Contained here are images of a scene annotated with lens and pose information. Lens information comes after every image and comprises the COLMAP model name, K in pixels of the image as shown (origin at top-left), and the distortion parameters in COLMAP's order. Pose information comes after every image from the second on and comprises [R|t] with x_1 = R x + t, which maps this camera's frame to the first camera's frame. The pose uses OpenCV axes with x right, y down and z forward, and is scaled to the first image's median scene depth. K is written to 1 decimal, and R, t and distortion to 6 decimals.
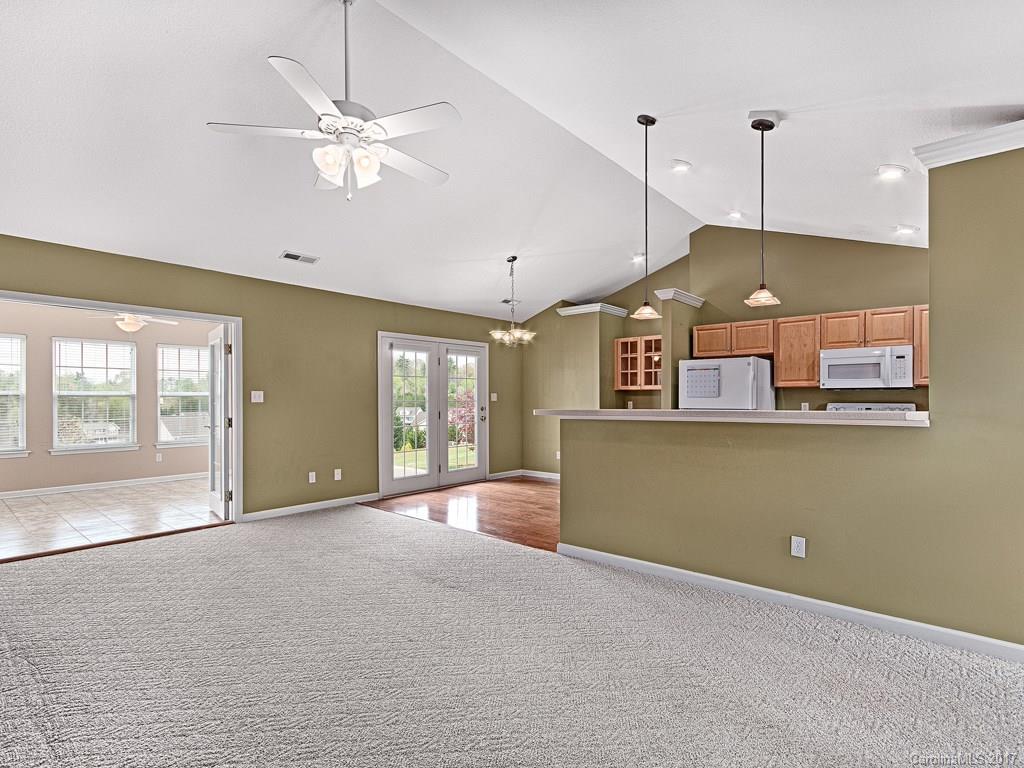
lens RADIAL K [[524.5, 0, 512.2], [0, 524.5, 392.7], [0, 0, 1]] dist [0.000531, 0.000087]
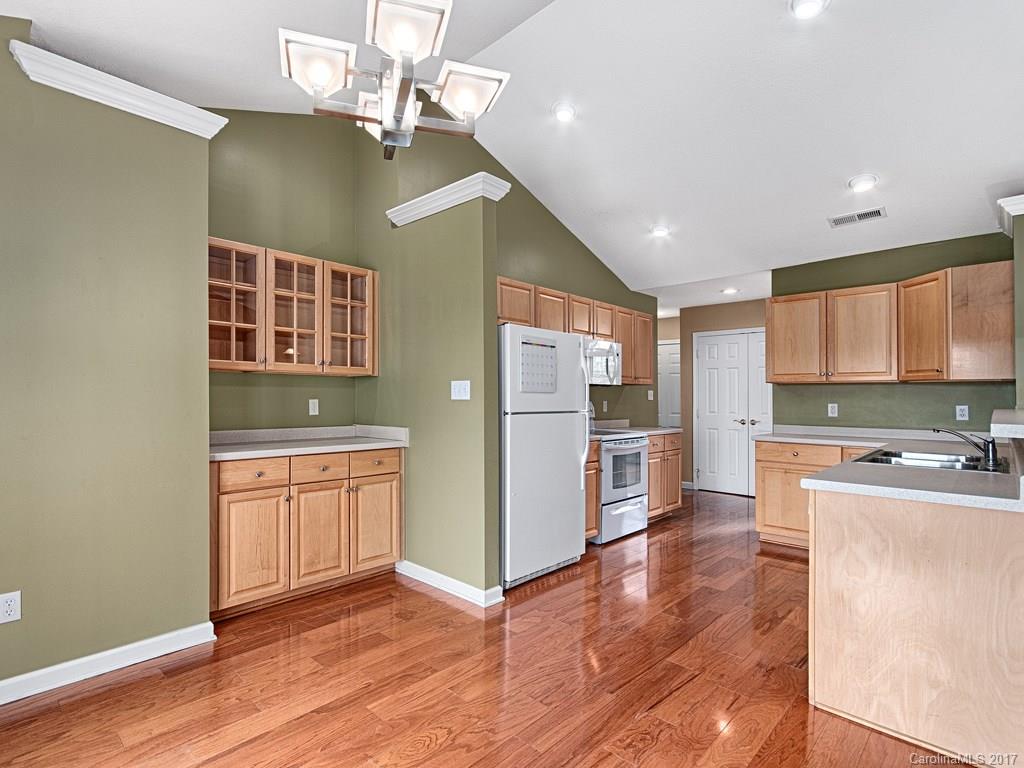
lens RADIAL K [[524.5, 0, 512.2], [0, 524.5, 384.2], [0, 0, 1]] dist [0.000531, 0.000087]
pose [[0.036366, 0.006022, 0.999320, -0.172124], [-0.022537, 0.999732, -0.005204, 0.002038], [-0.999084, -0.022332, 0.036492, 0.782845]]
